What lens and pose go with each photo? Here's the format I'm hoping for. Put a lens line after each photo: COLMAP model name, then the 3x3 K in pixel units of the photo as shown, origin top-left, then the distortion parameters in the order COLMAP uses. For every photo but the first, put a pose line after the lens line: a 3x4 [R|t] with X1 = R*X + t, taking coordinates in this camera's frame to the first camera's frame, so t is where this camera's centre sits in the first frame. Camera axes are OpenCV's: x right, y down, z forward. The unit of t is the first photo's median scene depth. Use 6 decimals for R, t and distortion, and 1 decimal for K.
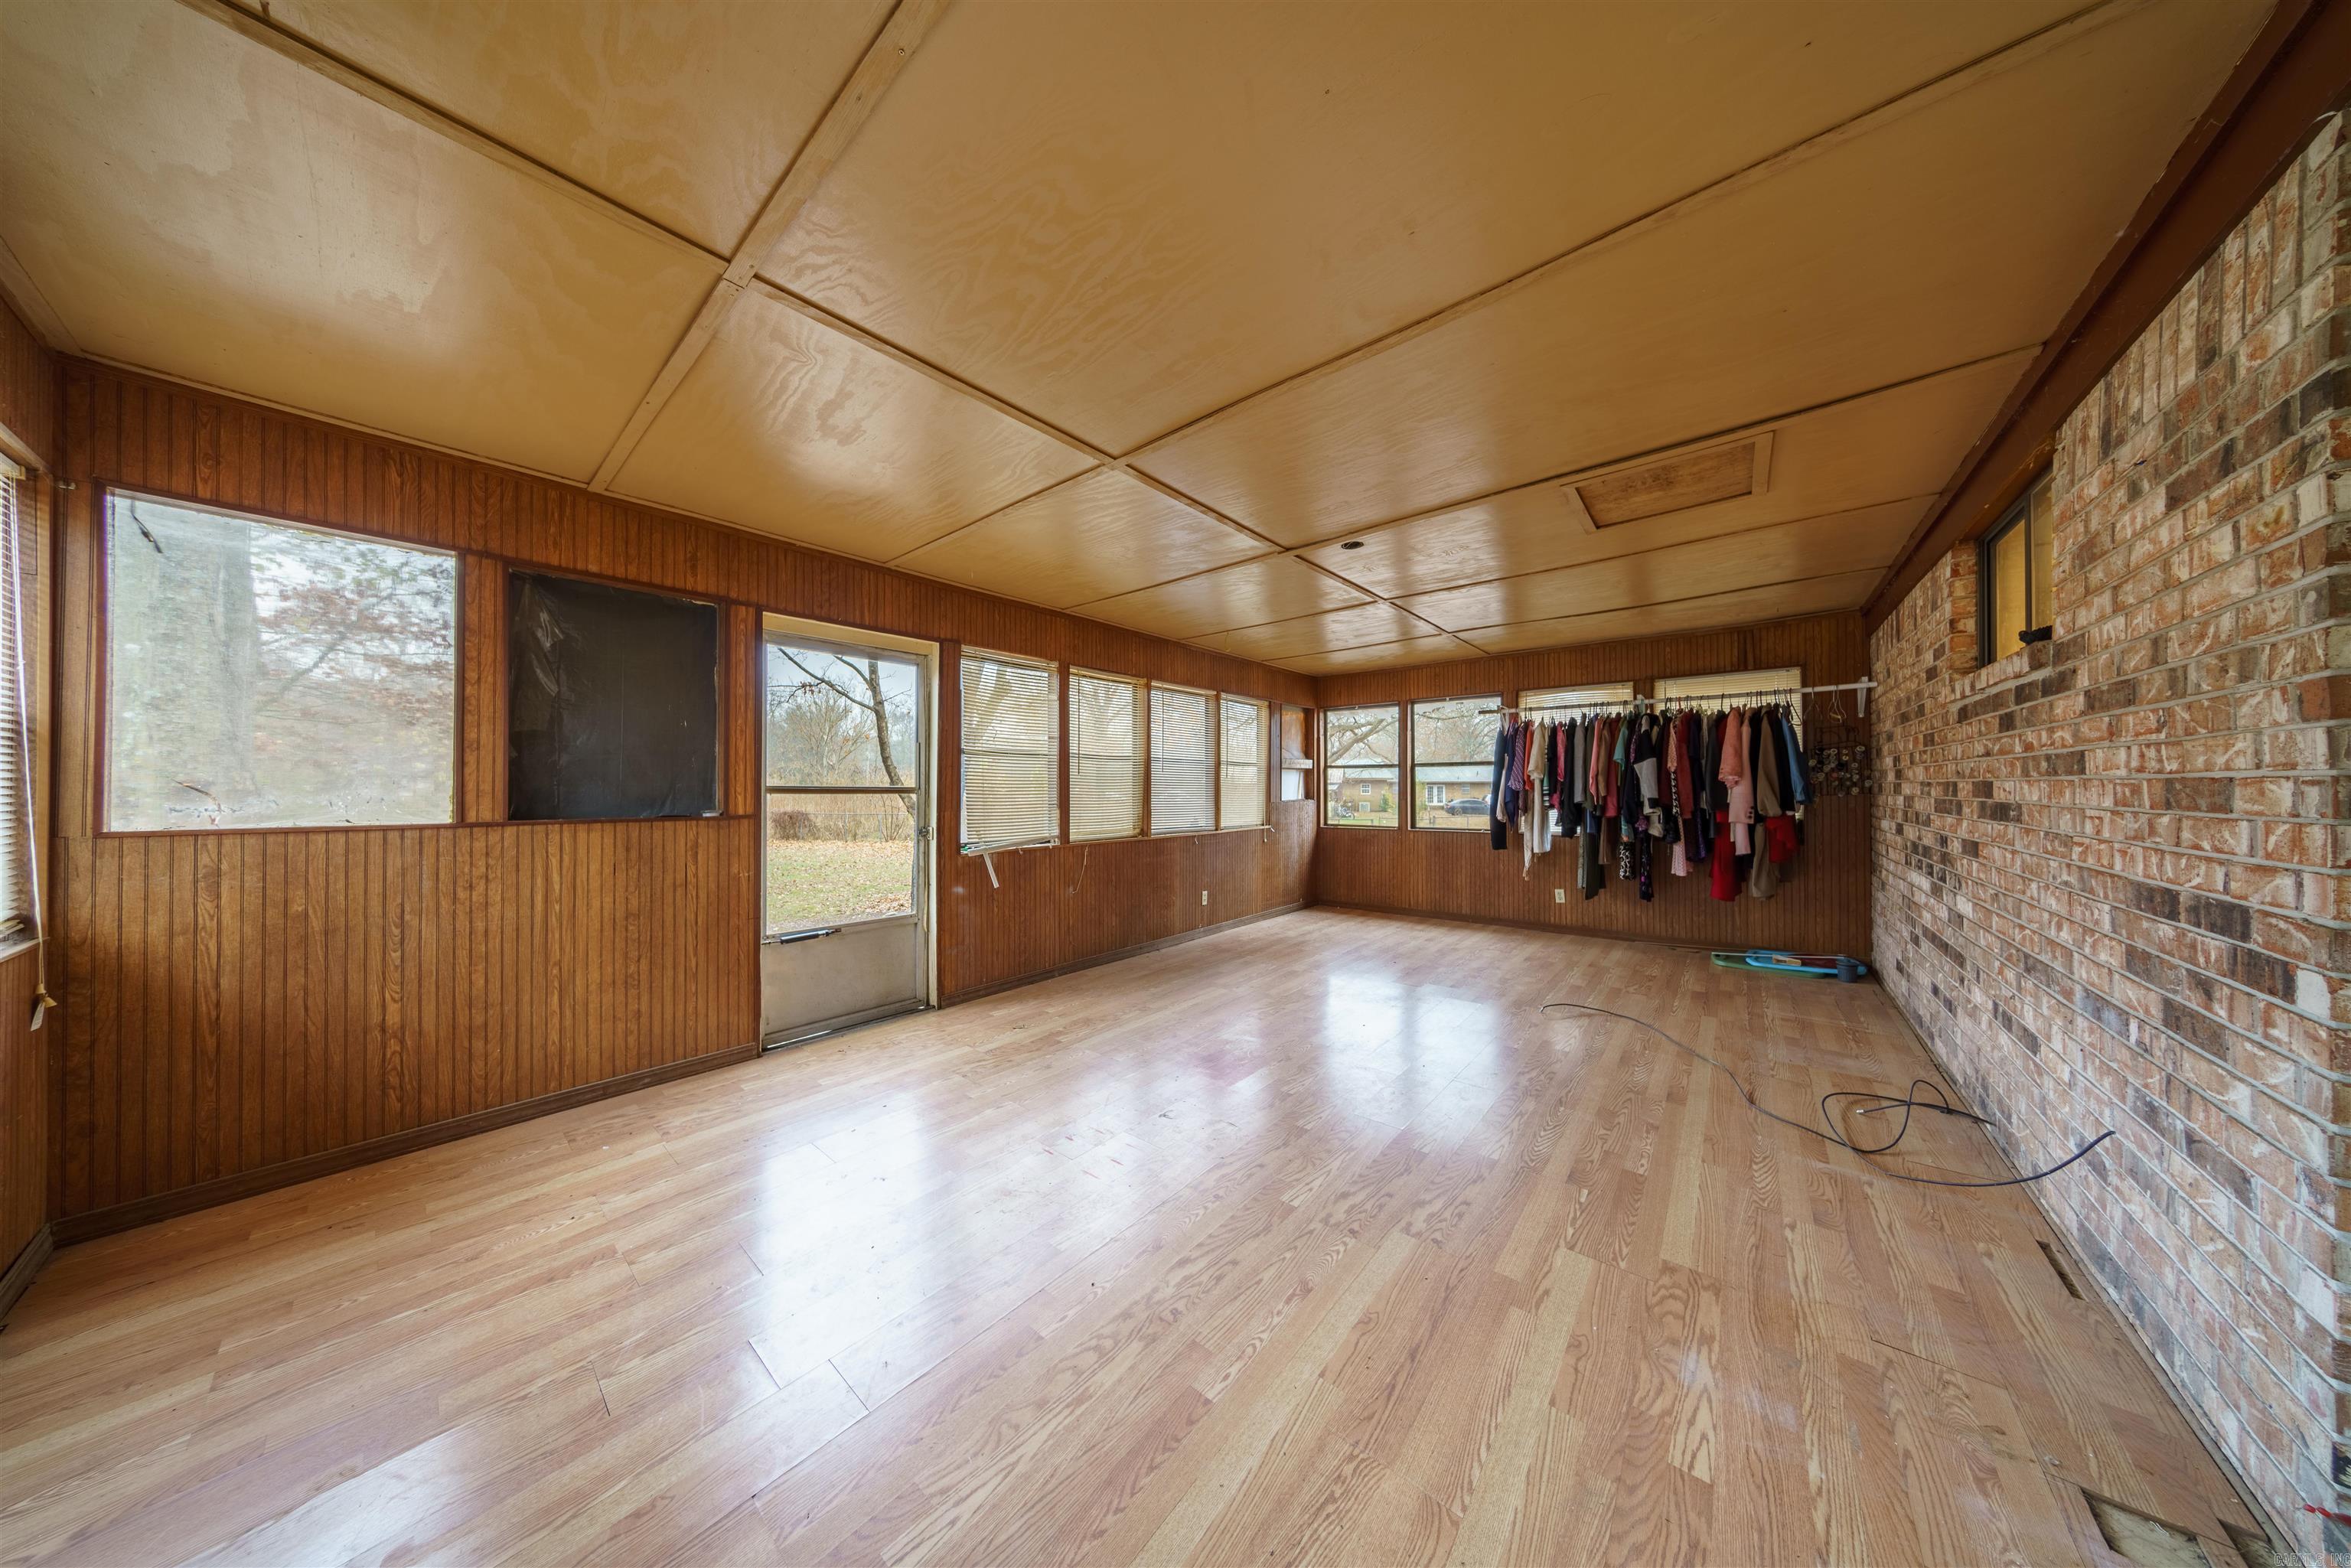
lens RADIAL K [[669.1, 0, 1175.8], [0, 669.1, 786.6], [0, 0, 1]] dist [0.000158, 0.000000]
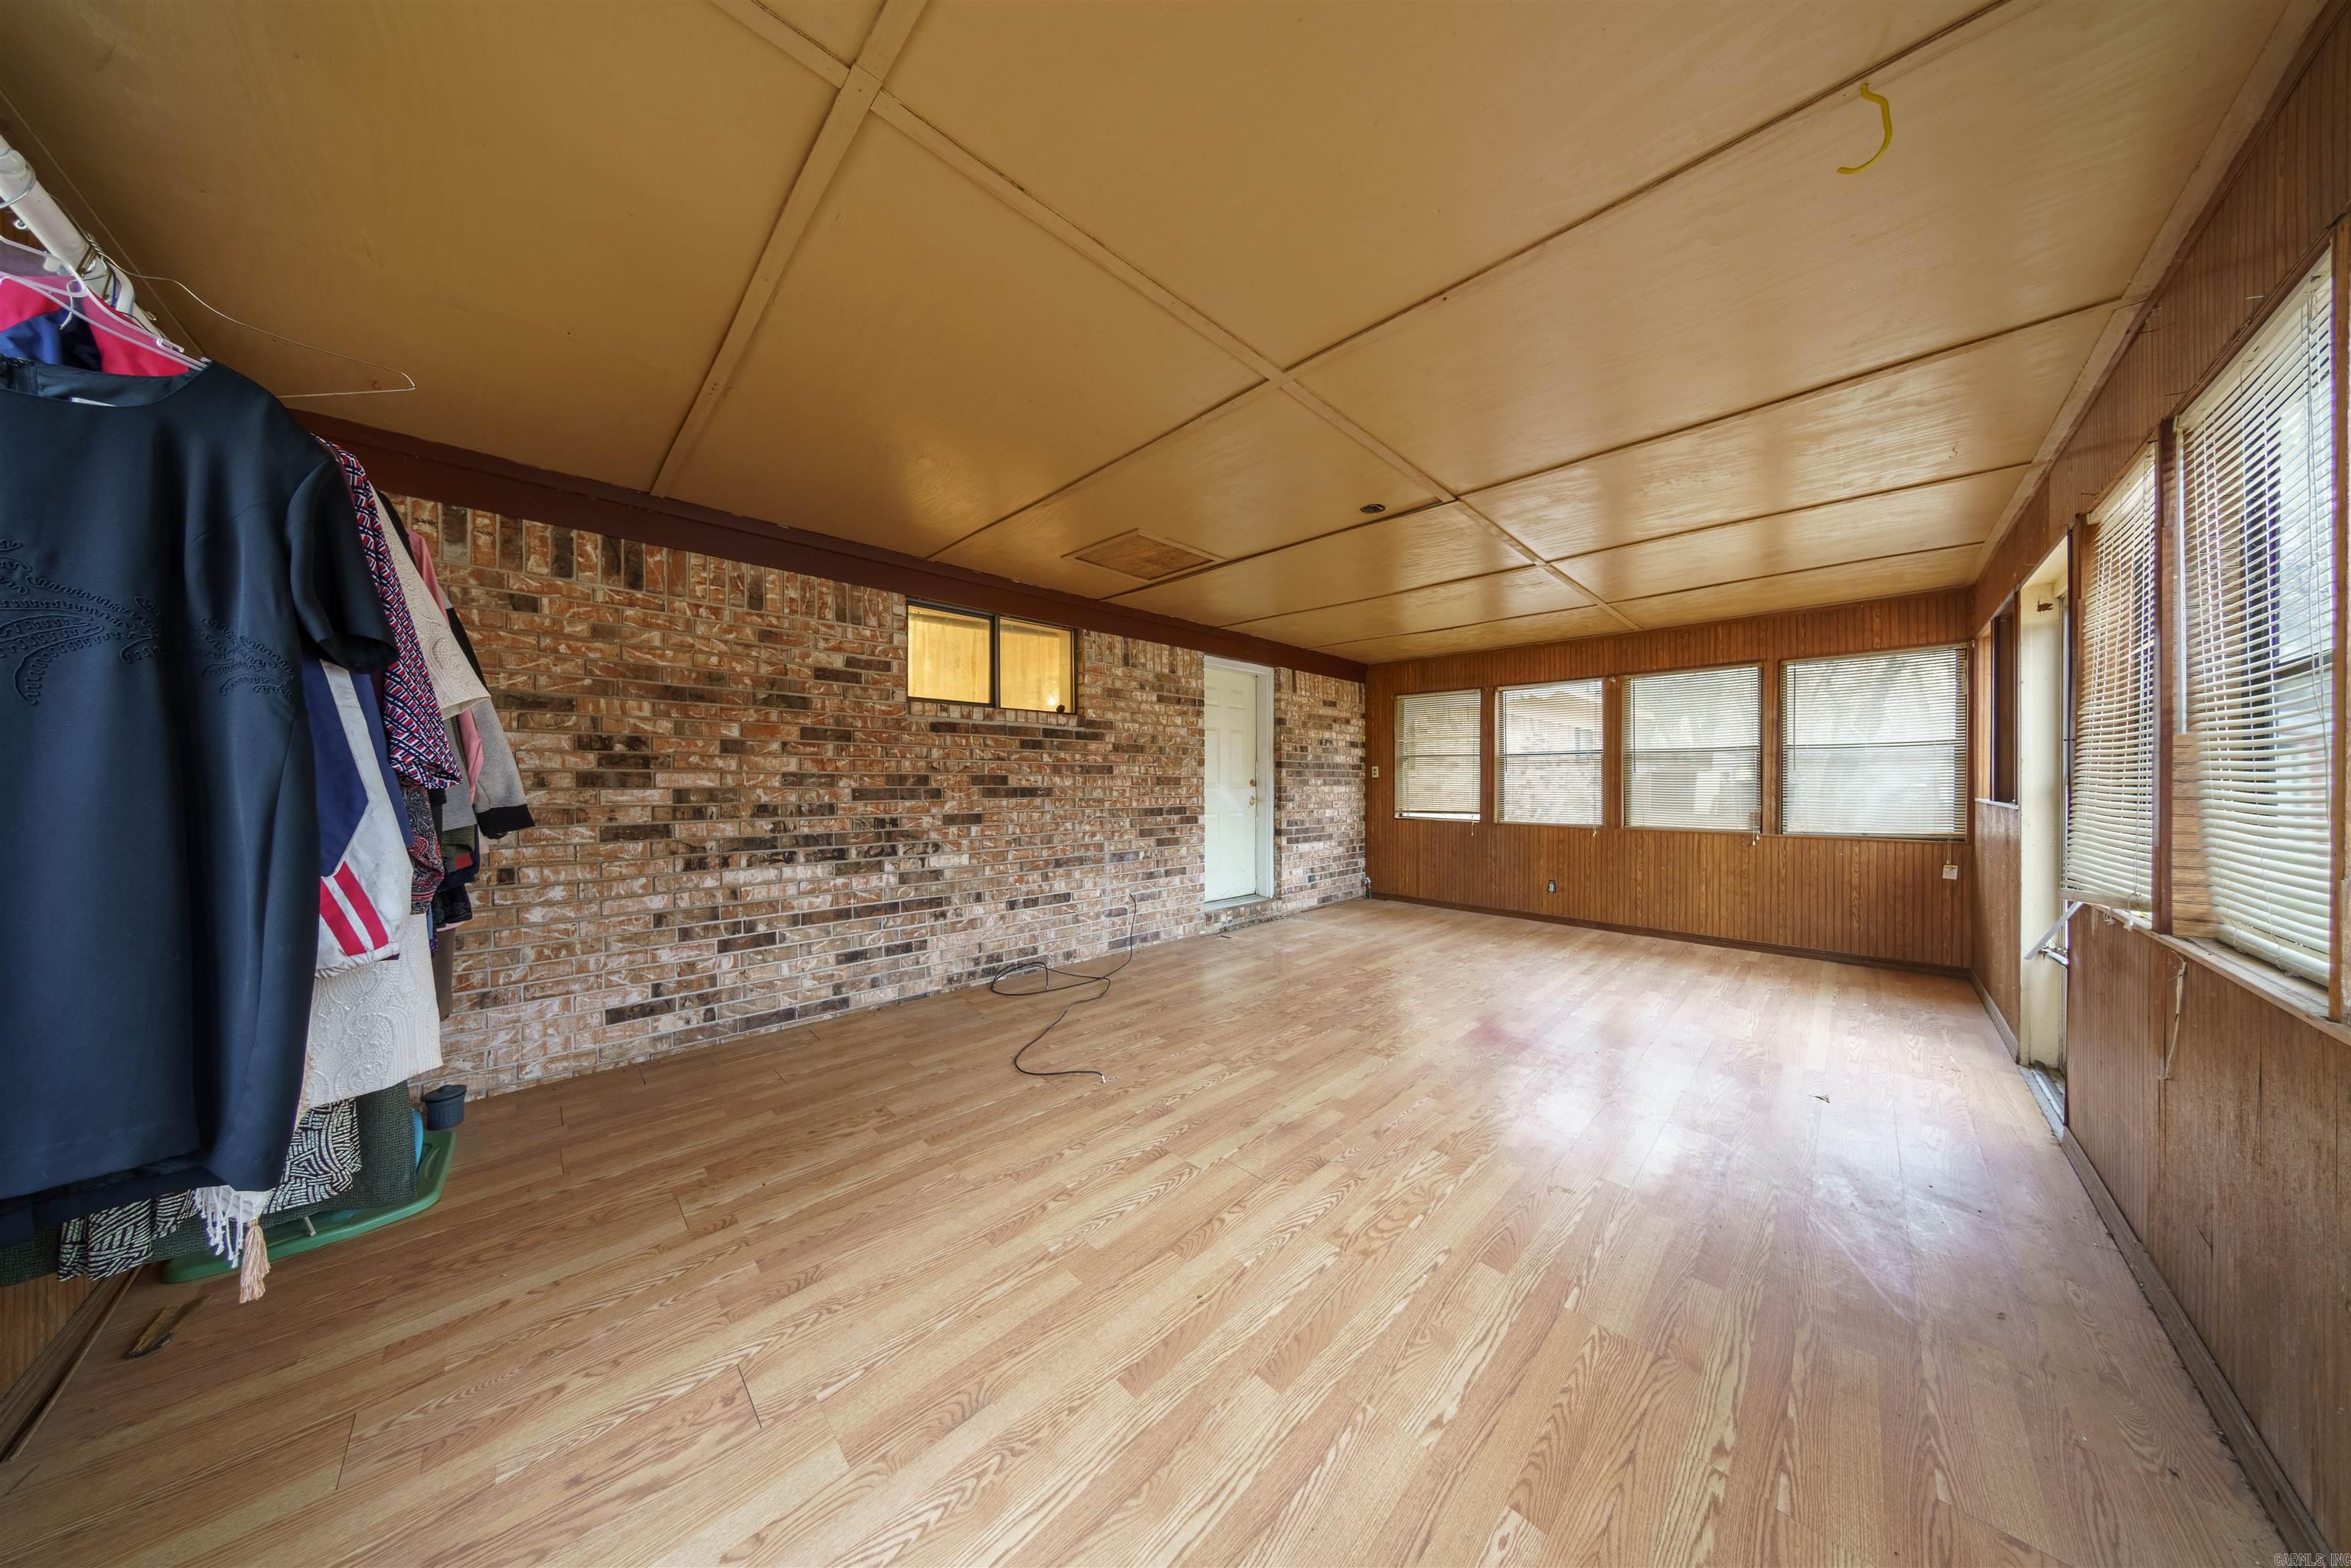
lens RADIAL K [[669.1, 0, 1174.1], [0, 669.1, 780.1], [0, 0, 1]] dist [0.000158, 0.000000]
pose [[-0.995249, 0.005219, 0.097218, 0.525425], [0.004686, 0.999973, -0.005707, 0.014282], [-0.097245, -0.005225, -0.995247, 2.283748]]
